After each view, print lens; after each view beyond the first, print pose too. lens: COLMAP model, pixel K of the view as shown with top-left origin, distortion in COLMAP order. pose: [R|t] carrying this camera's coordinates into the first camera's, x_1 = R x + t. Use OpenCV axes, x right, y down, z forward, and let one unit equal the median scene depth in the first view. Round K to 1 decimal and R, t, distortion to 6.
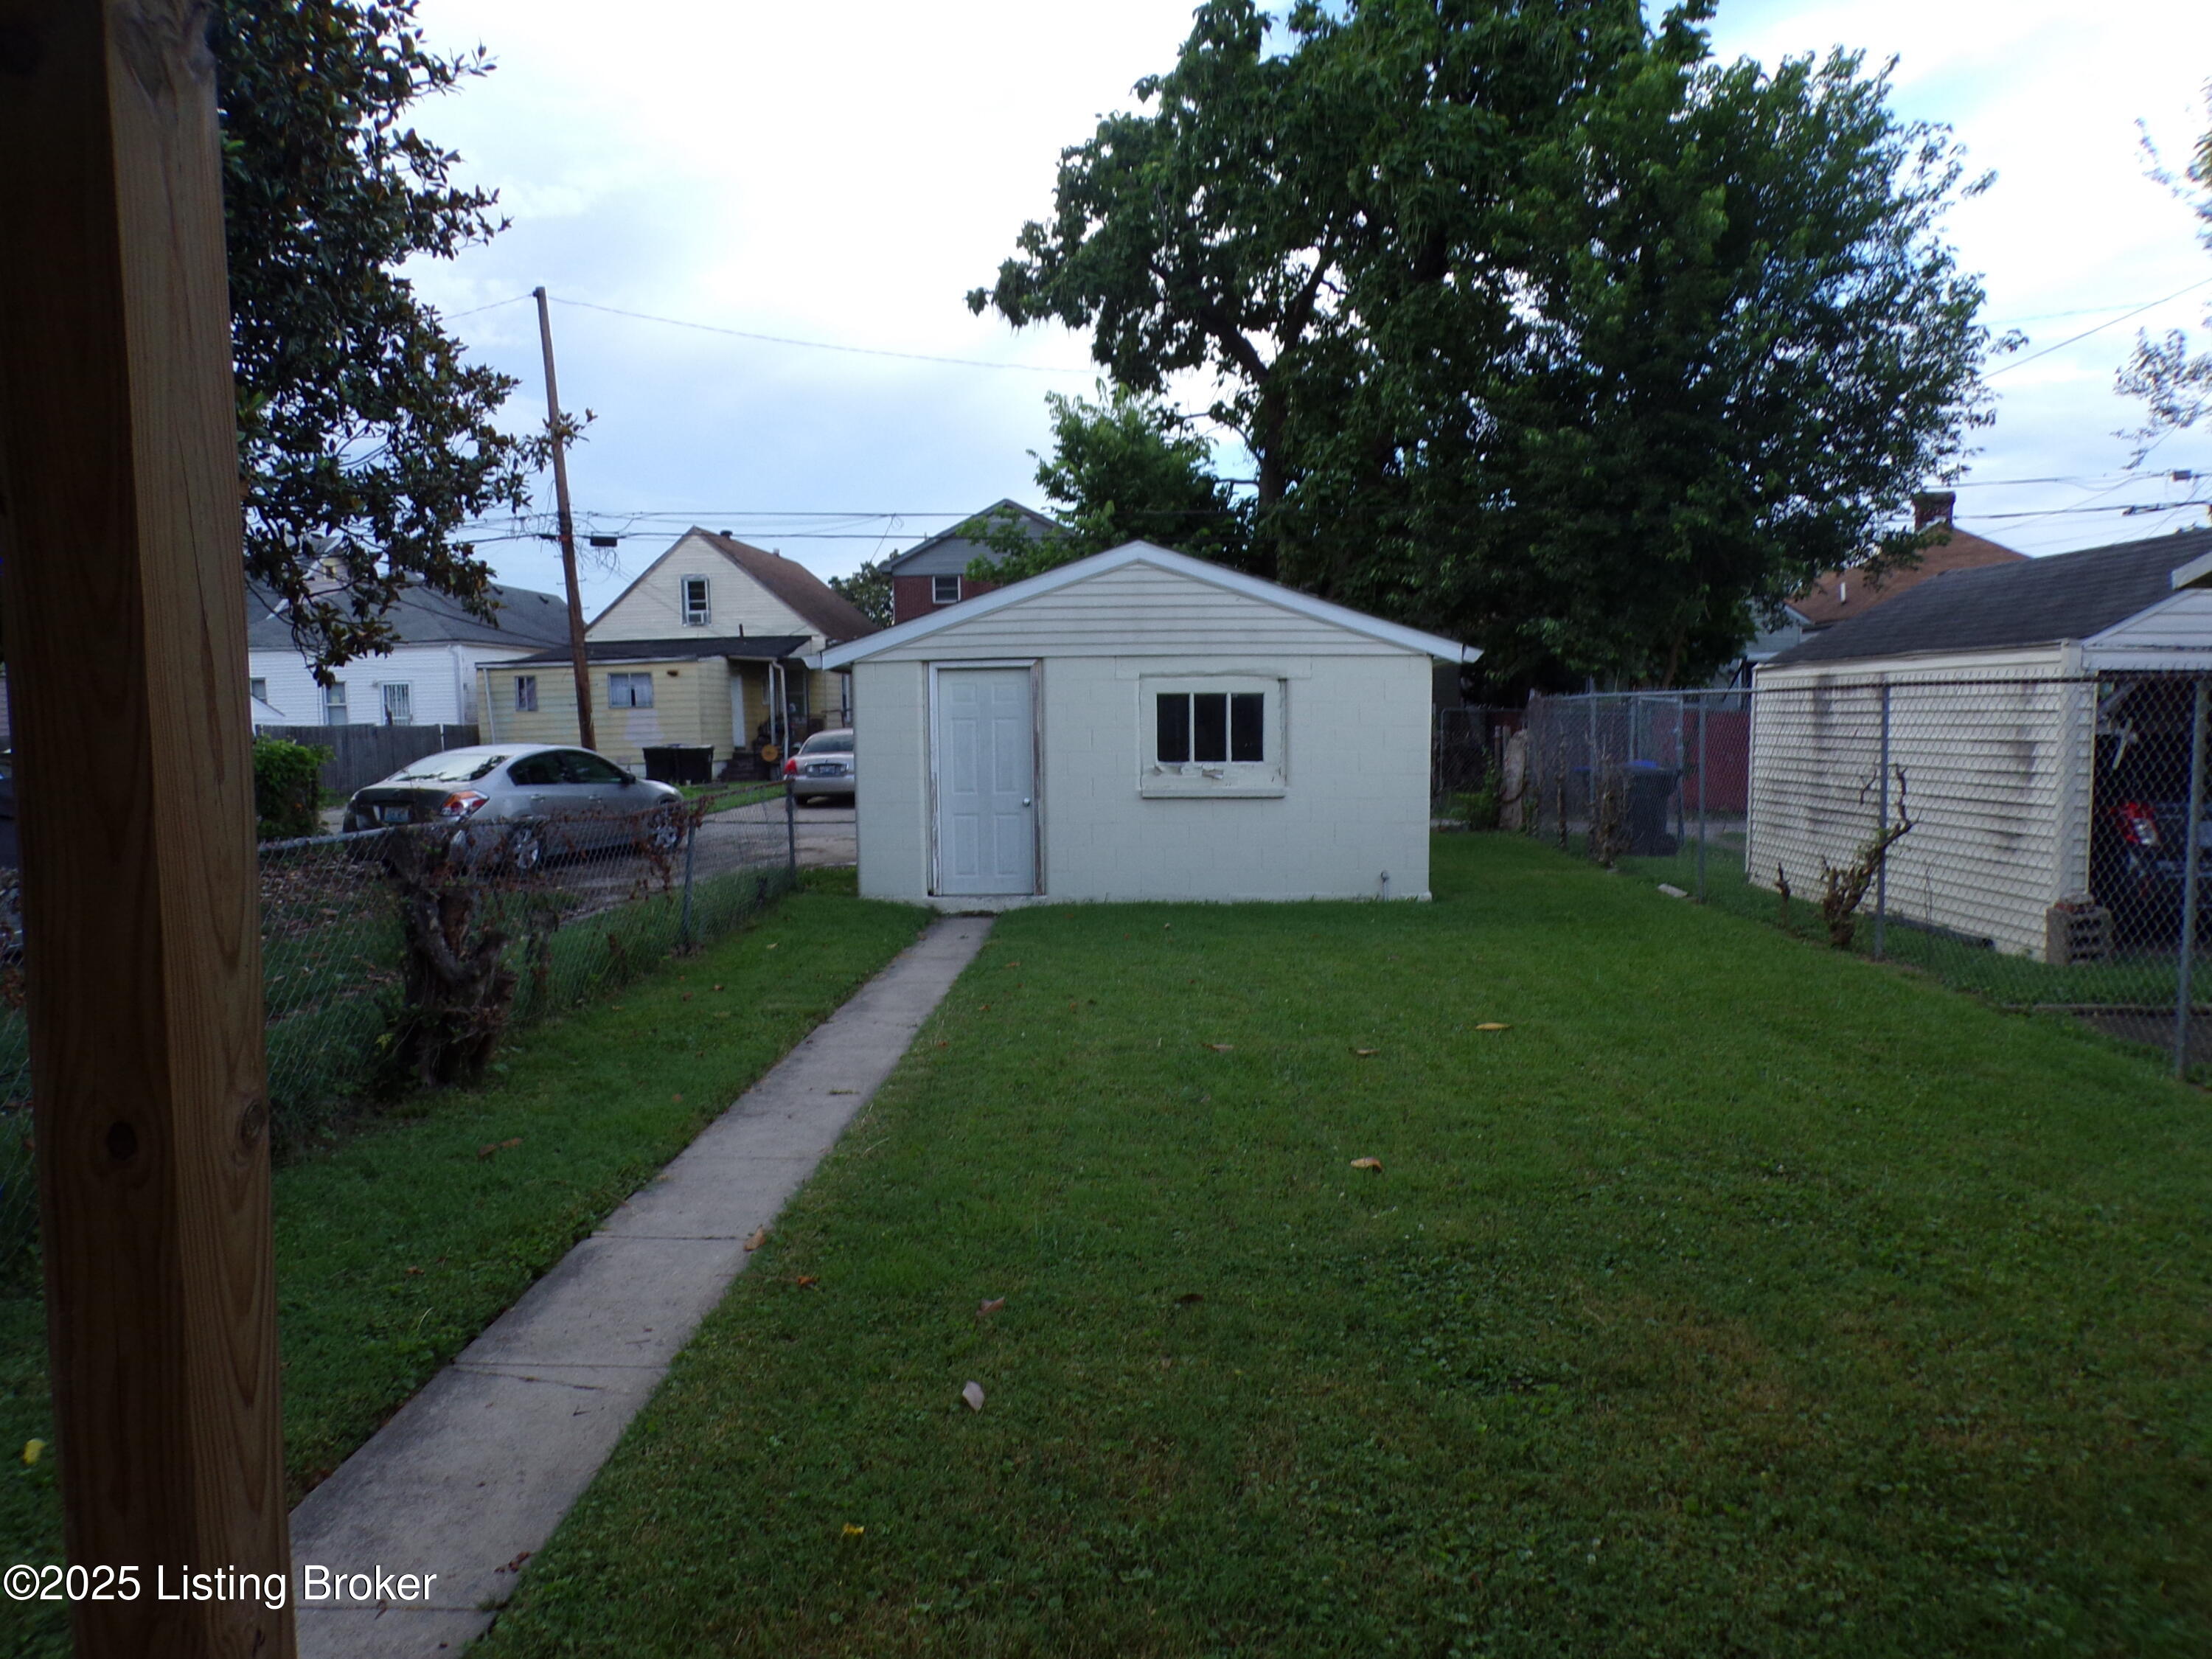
lens RADIAL K [[1543.3, 0, 1106.0], [0, 1543.3, 829.5], [0, 0, 1]] dist [-0.005083, 0.020165]
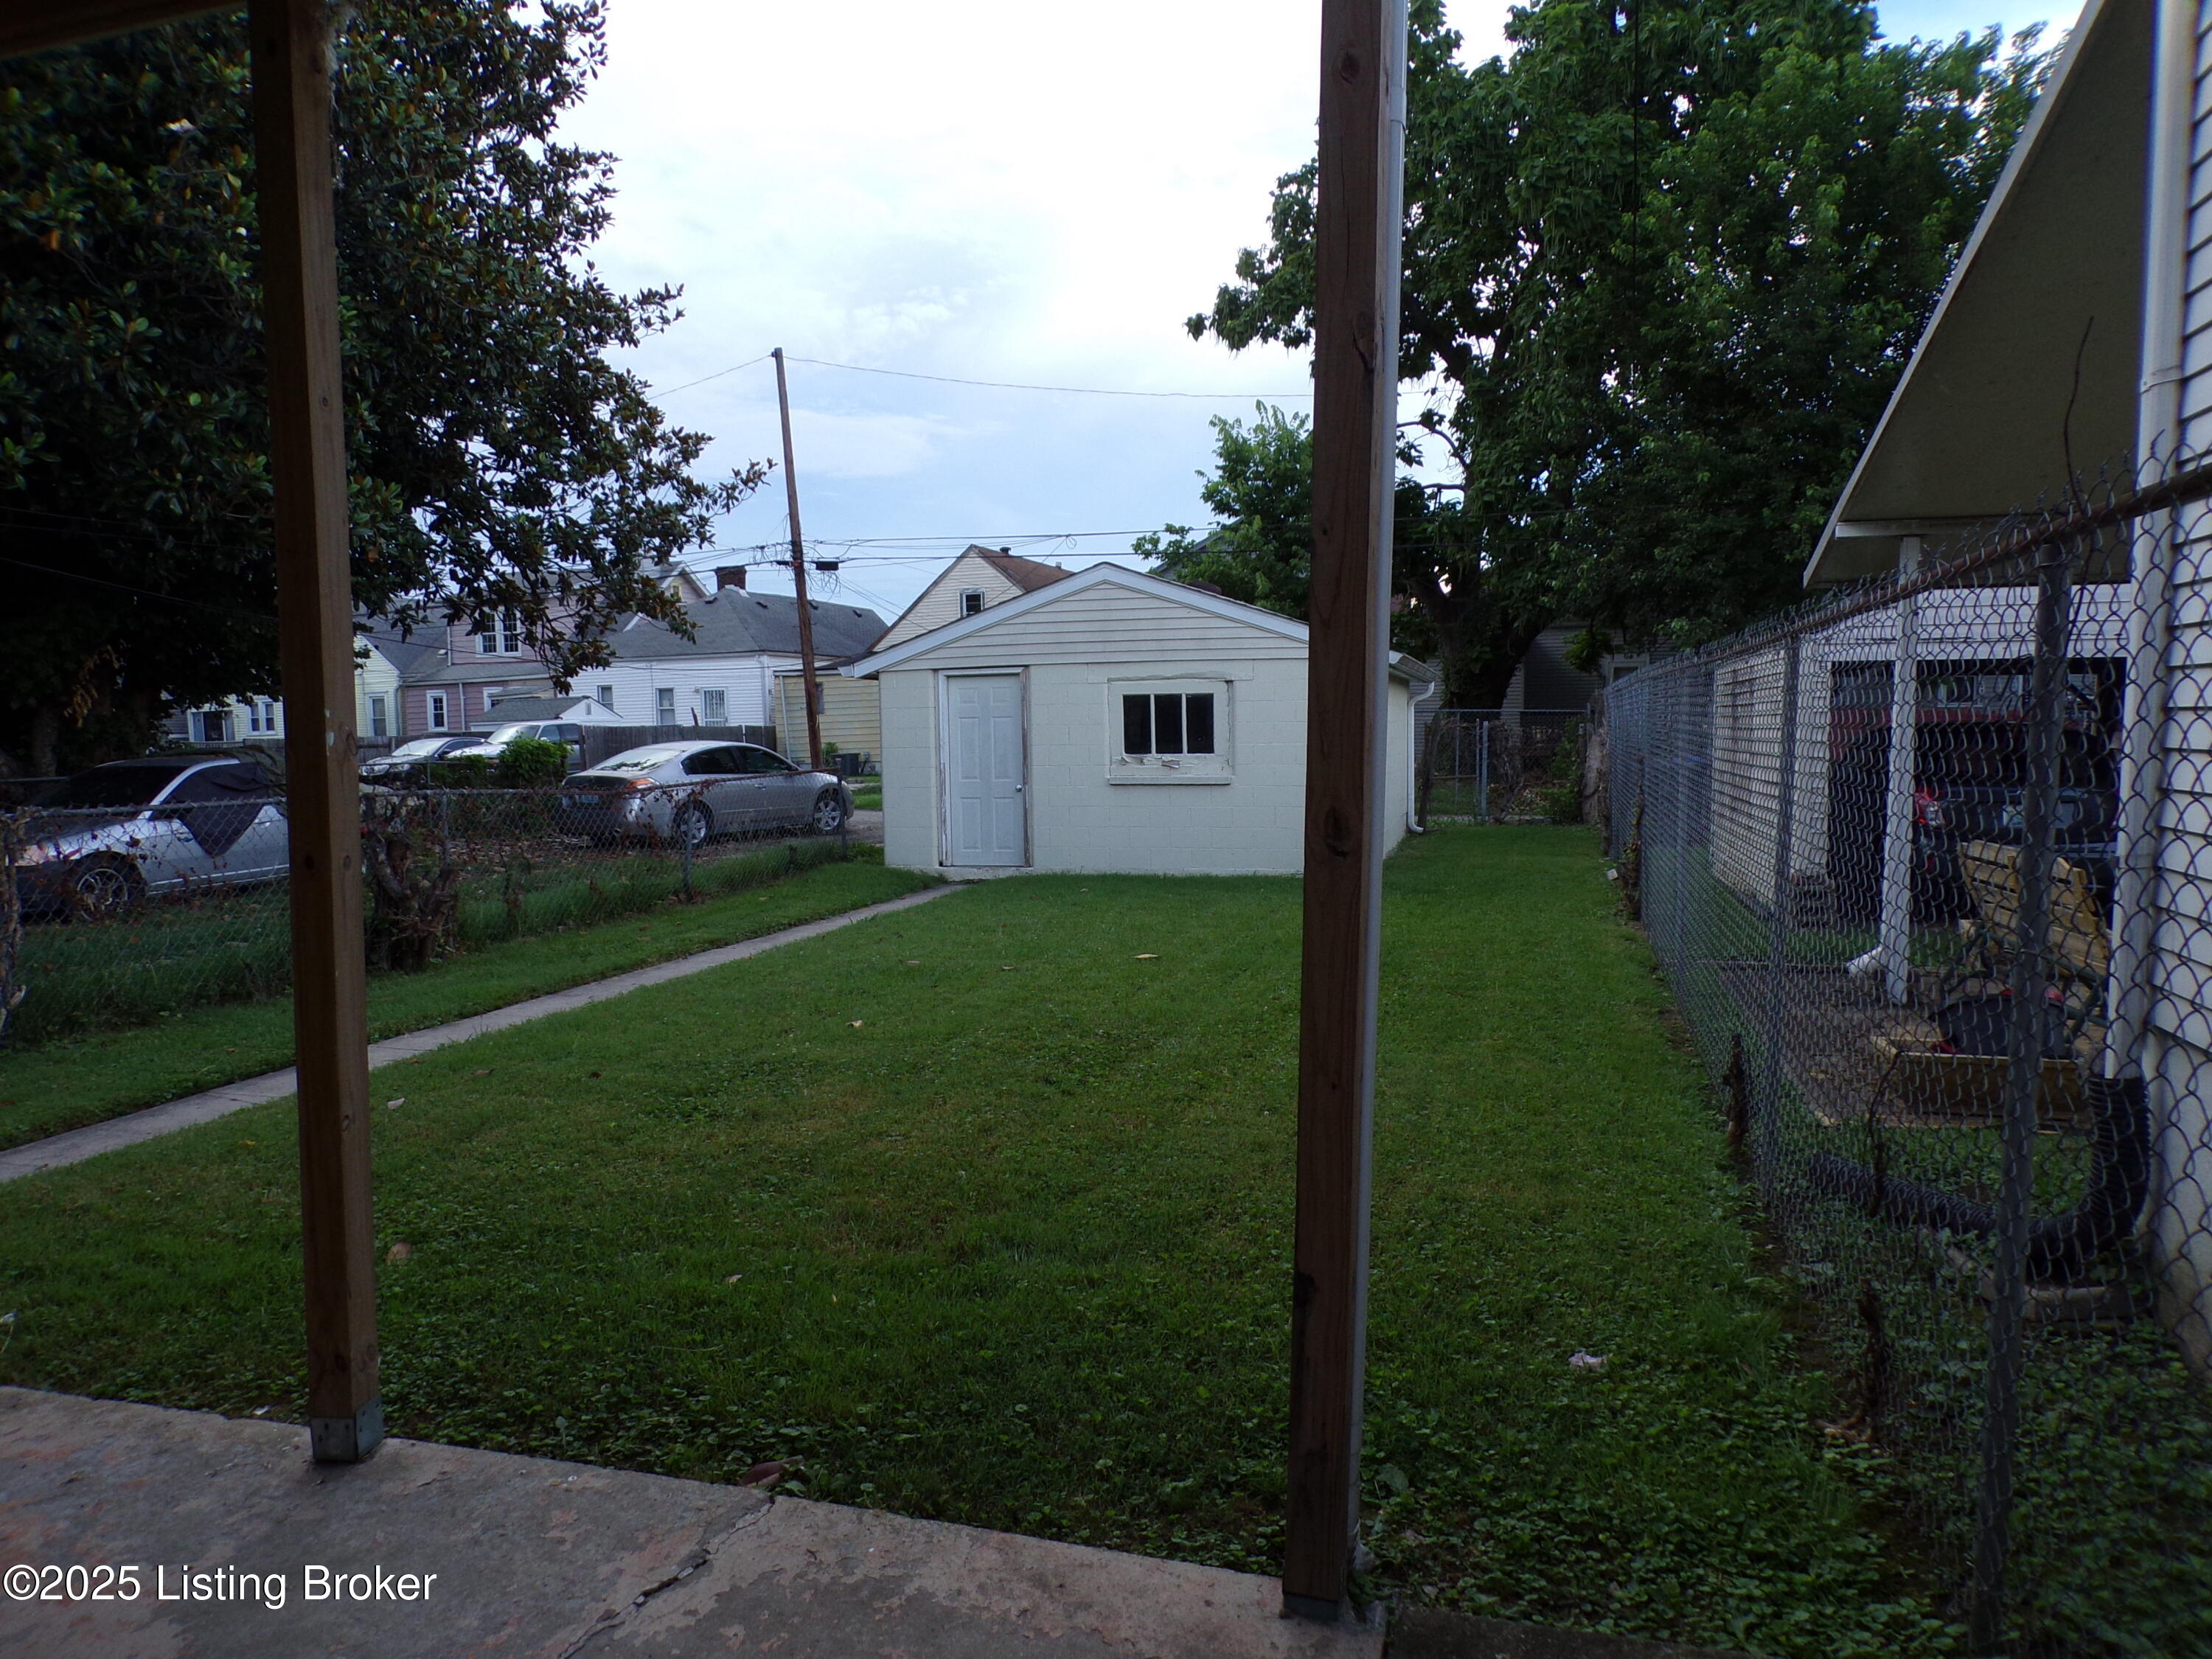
lens RADIAL K [[1543.3, 0, 1106.0], [0, 1543.3, 829.5], [0, 0, 1]] dist [-0.005083, 0.020165]
pose [[0.970561, 0.013562, -0.240472, 0.206870], [-0.013852, 0.999904, 0.000485, 0.008775], [0.240455, 0.002861, 0.970656, -0.088910]]
